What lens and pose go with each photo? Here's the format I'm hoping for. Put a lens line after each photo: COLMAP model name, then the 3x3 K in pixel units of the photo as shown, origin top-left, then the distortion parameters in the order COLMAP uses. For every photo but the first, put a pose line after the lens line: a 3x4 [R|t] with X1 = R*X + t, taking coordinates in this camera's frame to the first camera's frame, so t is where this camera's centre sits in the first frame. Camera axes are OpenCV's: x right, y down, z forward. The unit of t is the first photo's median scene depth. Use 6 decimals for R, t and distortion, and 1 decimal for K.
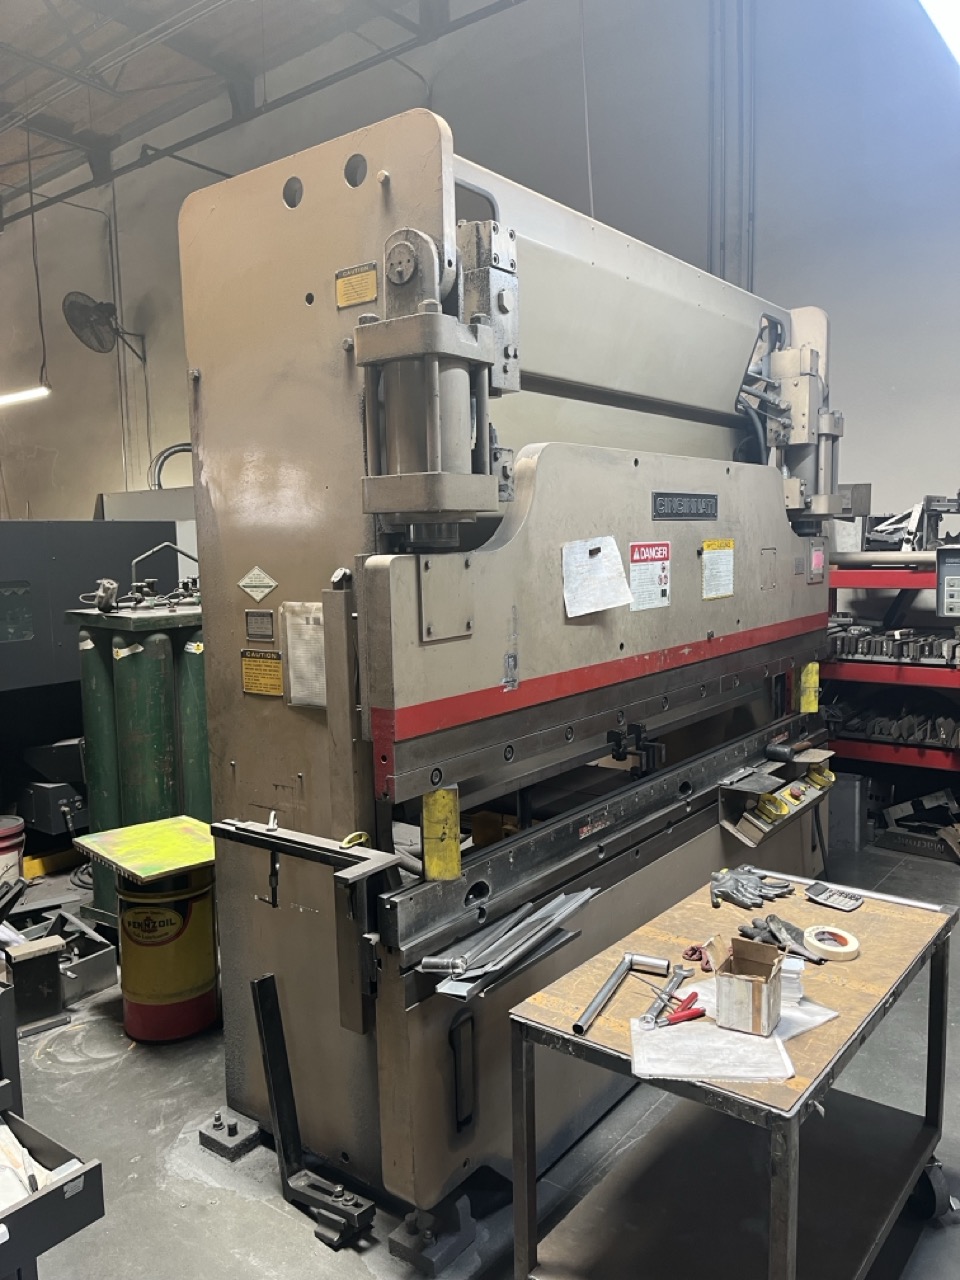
lens RADIAL K [[974.4, 0, 475.8], [0, 974.4, 647.5], [0, 0, 1]] dist [0.048217, -0.004830]
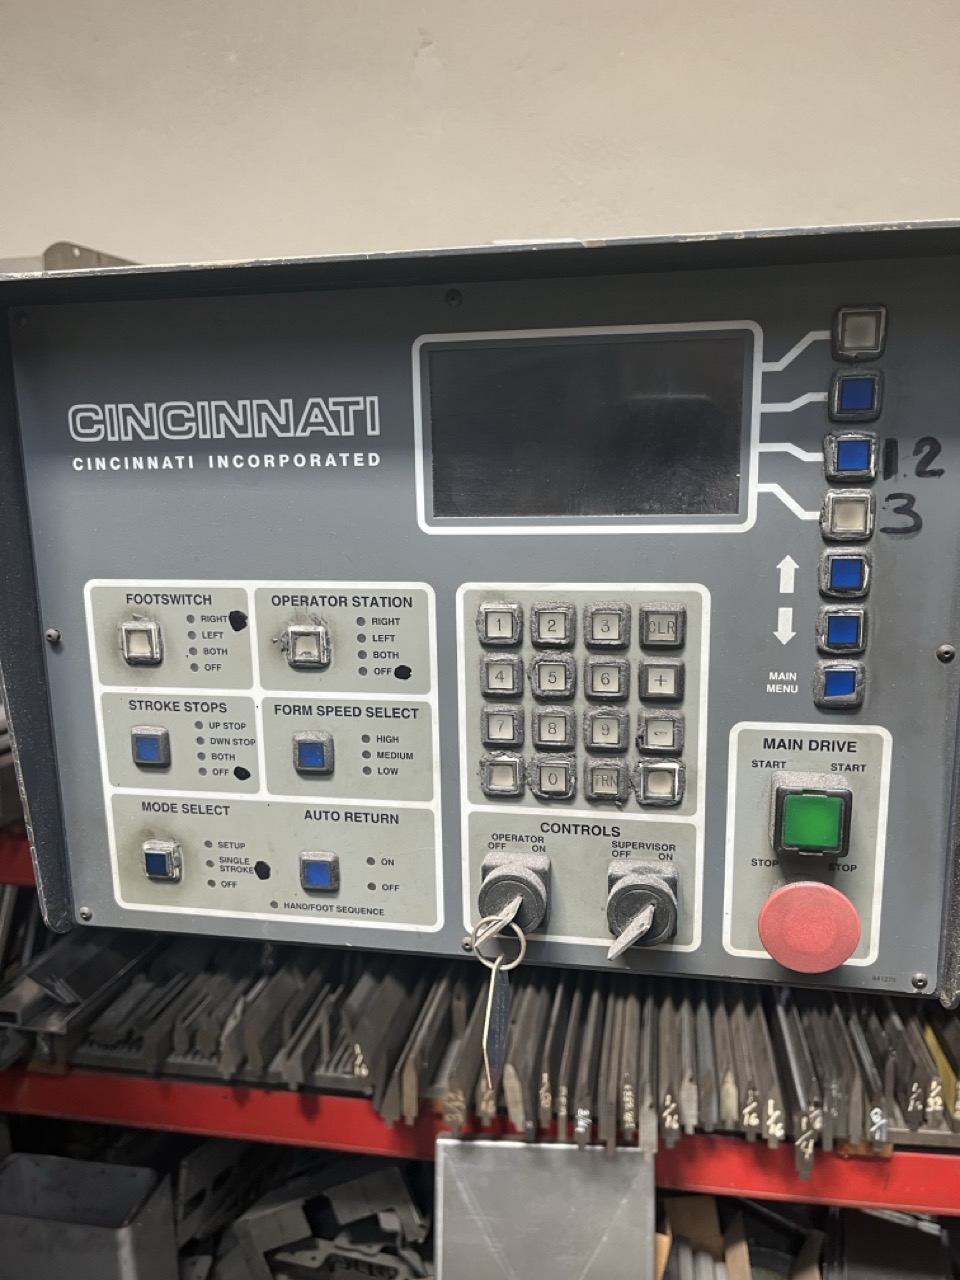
lens RADIAL K [[974.4, 0, 475.8], [0, 974.4, 647.5], [0, 0, 1]] dist [0.048217, -0.004830]
pose [[0.891115, -0.045374, 0.451503, 0.448665], [0.035222, 0.998903, 0.030869, -0.063791], [-0.452409, -0.011605, 0.891735, 0.852511]]
